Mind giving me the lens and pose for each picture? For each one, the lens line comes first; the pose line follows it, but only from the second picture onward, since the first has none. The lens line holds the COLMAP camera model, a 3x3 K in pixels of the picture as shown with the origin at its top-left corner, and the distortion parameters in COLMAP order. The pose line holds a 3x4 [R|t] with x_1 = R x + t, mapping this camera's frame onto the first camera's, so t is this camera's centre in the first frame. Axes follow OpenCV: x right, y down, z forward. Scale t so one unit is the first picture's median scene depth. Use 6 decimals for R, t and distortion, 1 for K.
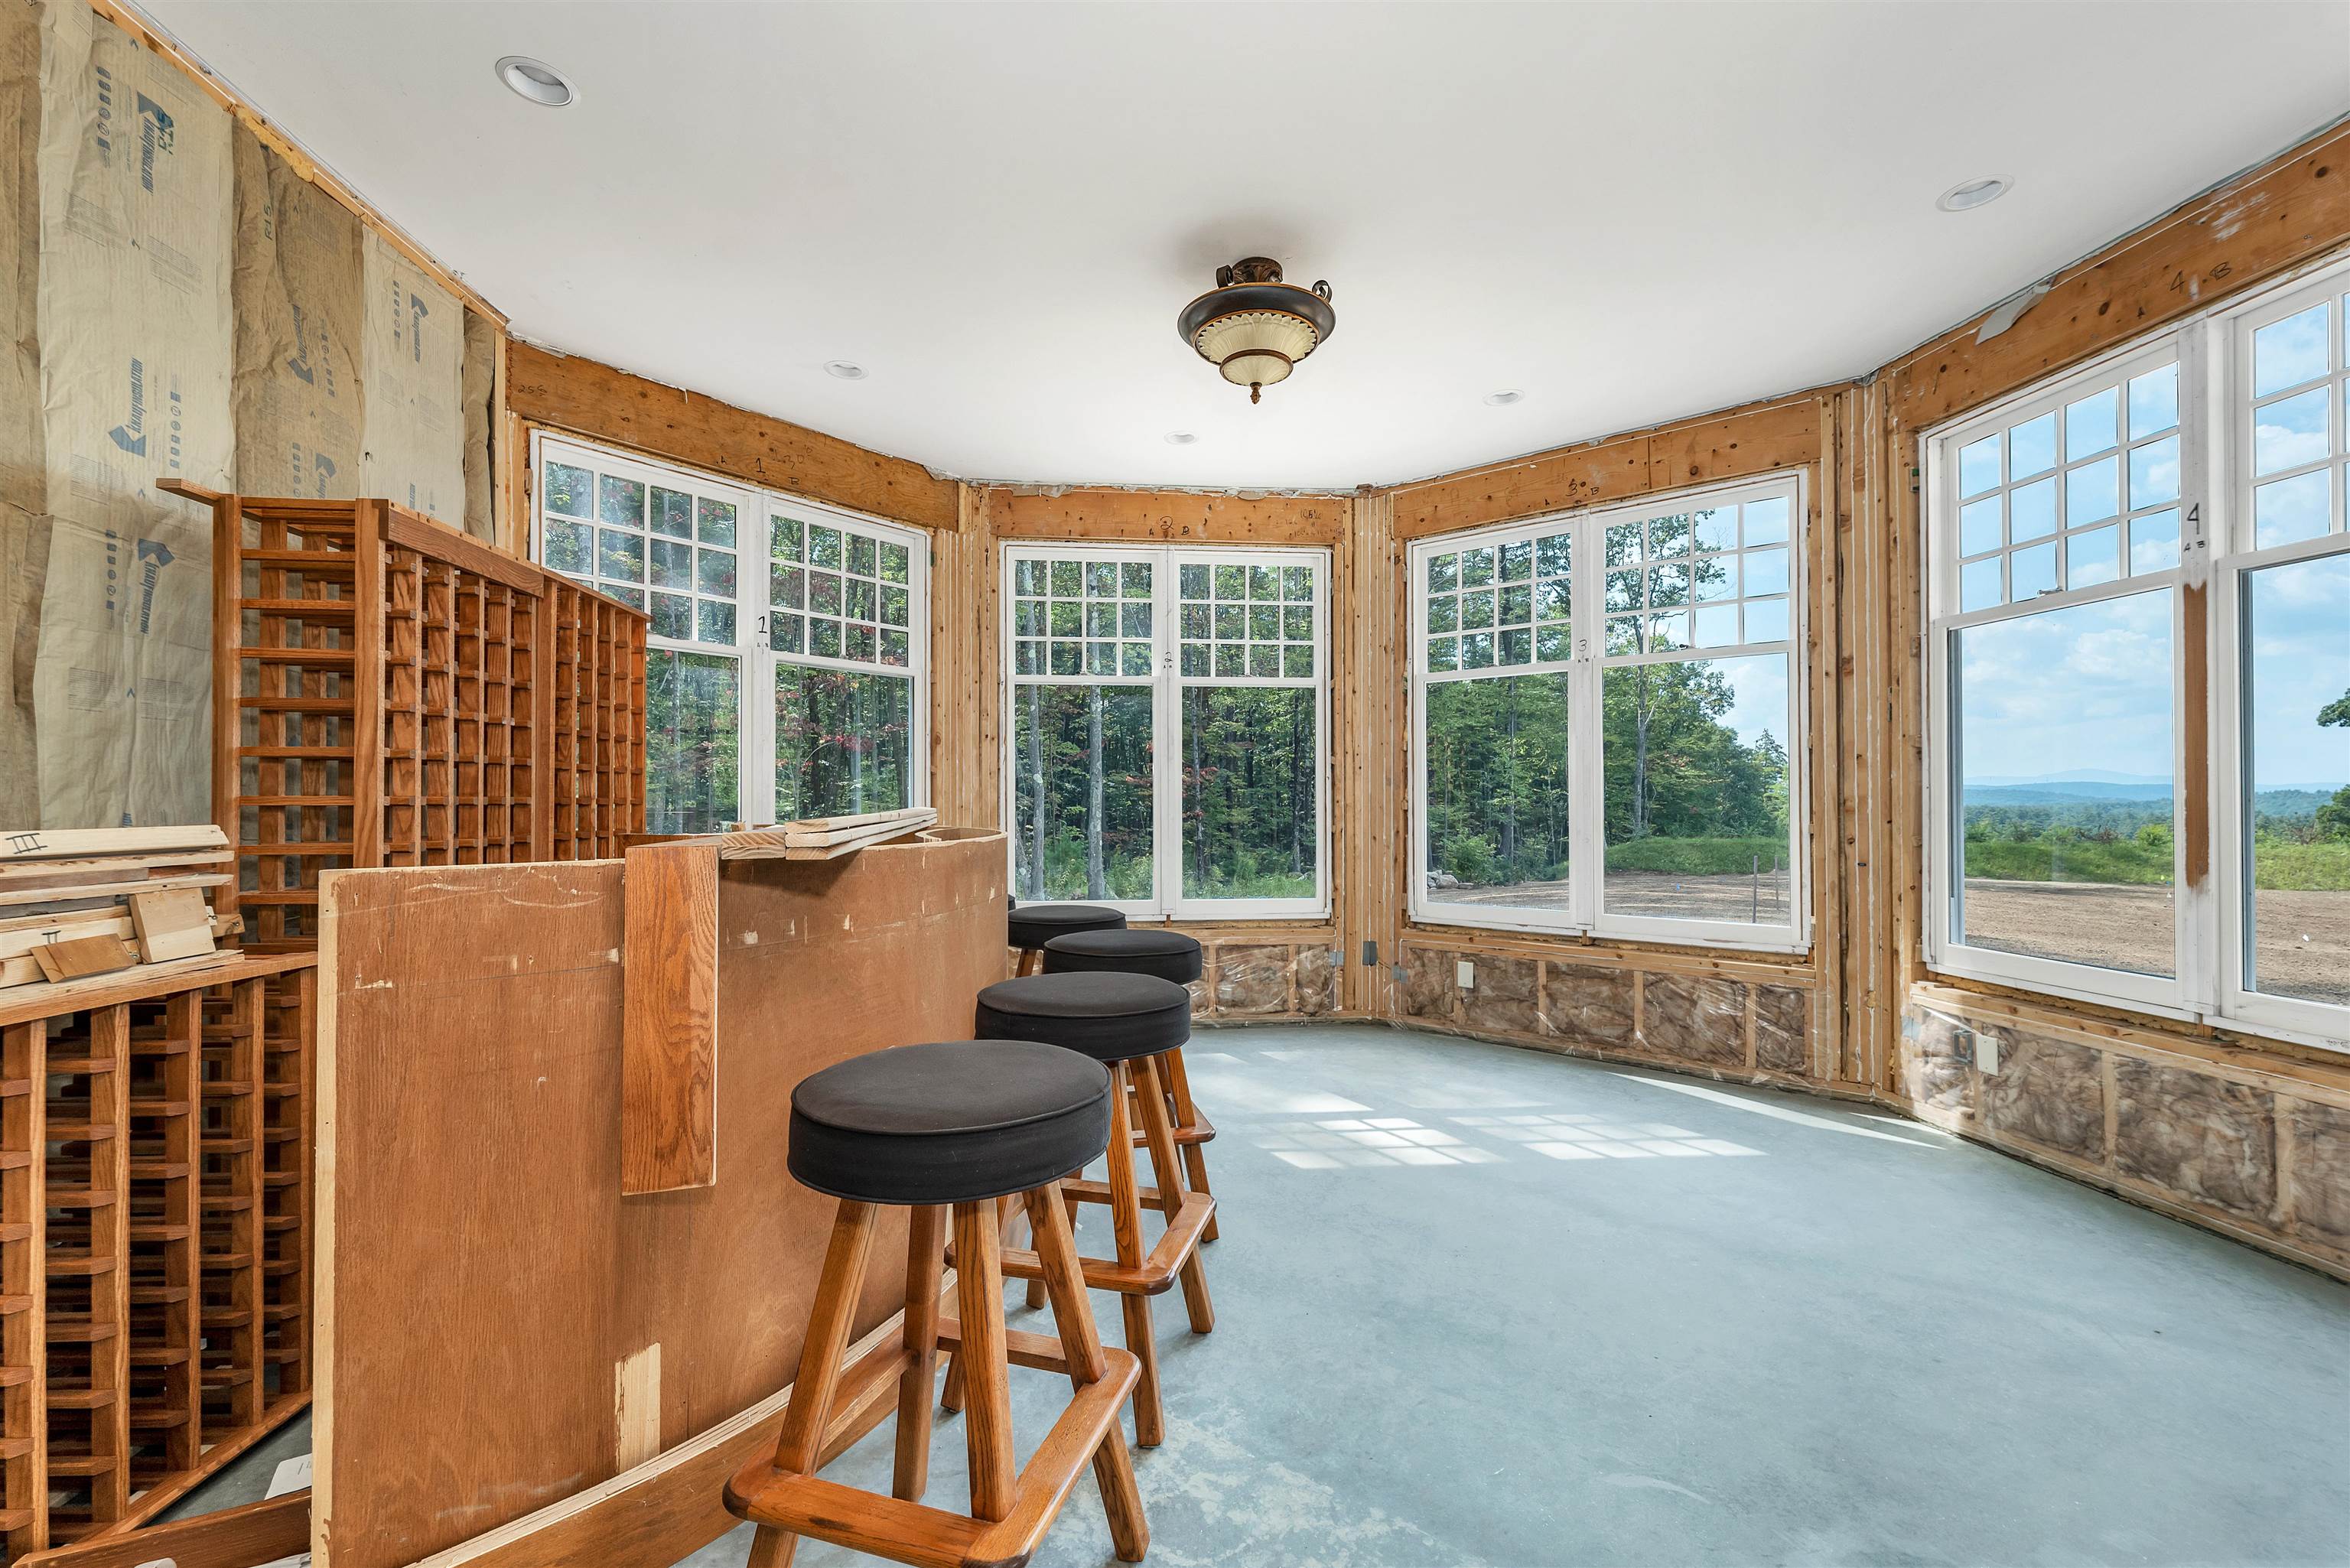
lens RADIAL K [[990.8, 0, 1188.1], [0, 990.8, 789.5], [0, 0, 1]] dist [-0.001261, 0.000847]
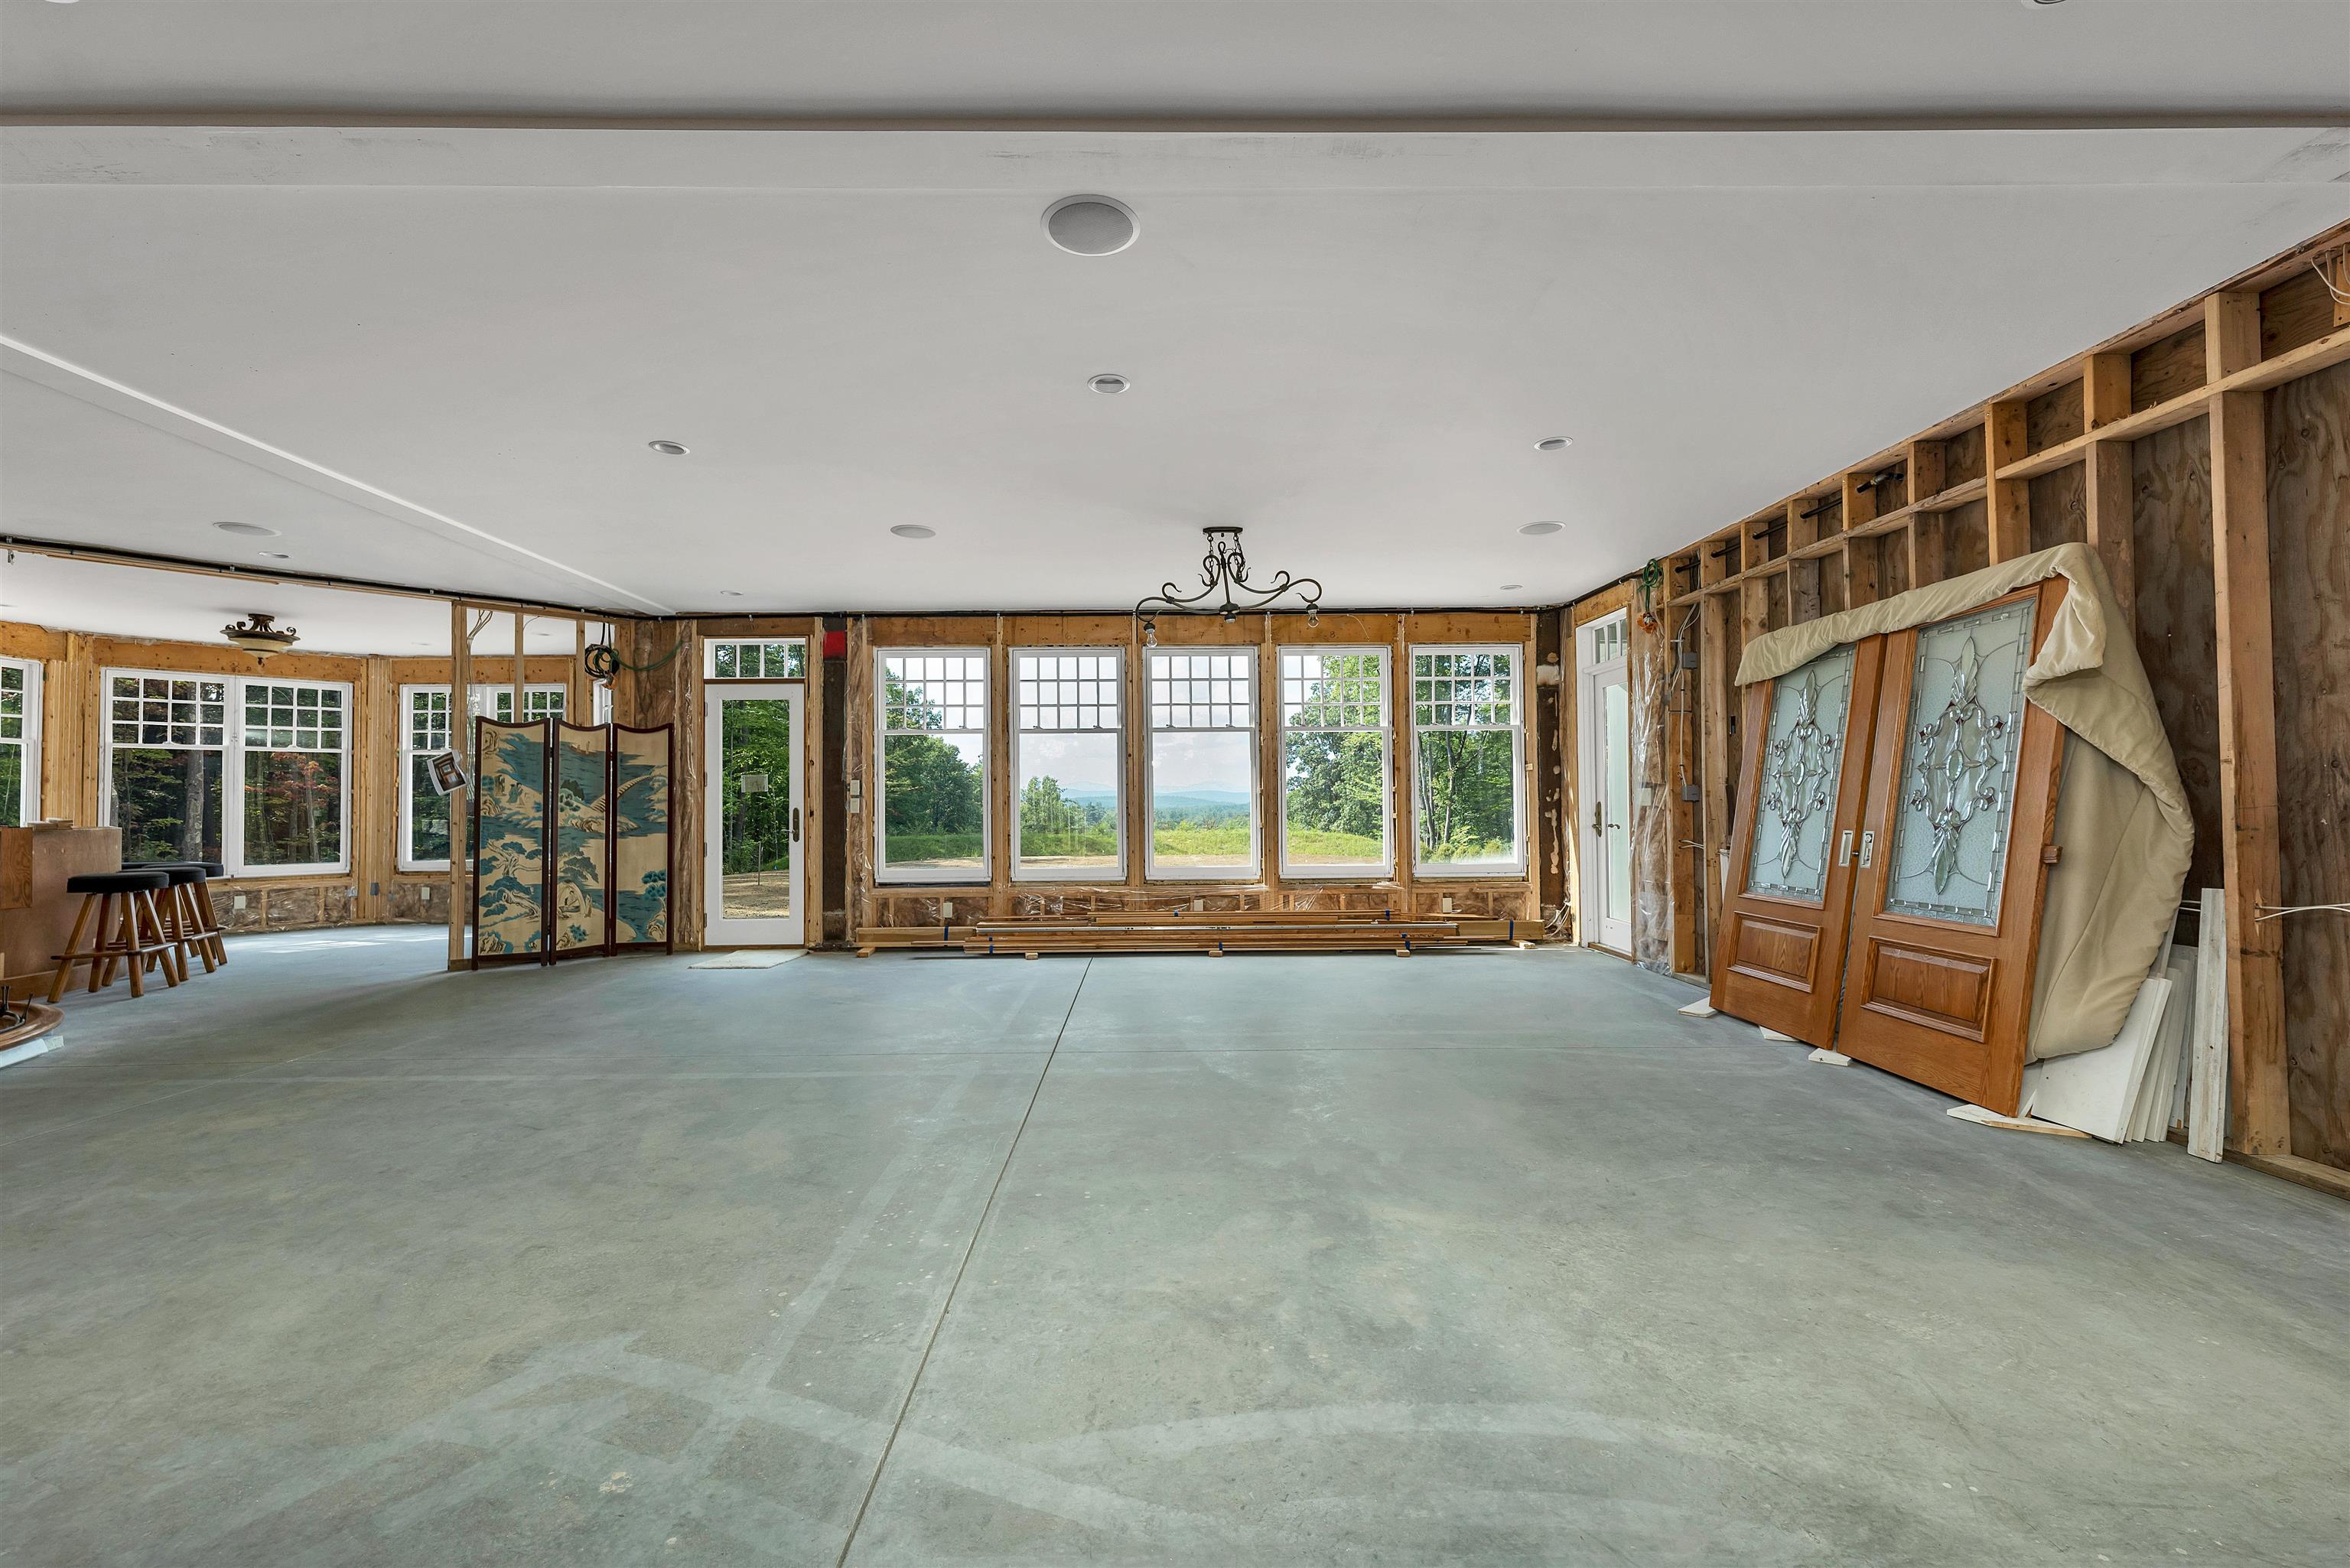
lens RADIAL K [[990.8, 0, 1214.1], [0, 990.8, 774.6], [0, 0, 1]] dist [-0.001261, 0.000847]
pose [[0.765490, 0.013113, 0.643315, 0.192298], [0.000046, 0.999791, -0.020434, -0.022653], [-0.643448, 0.015671, 0.765329, -1.602769]]
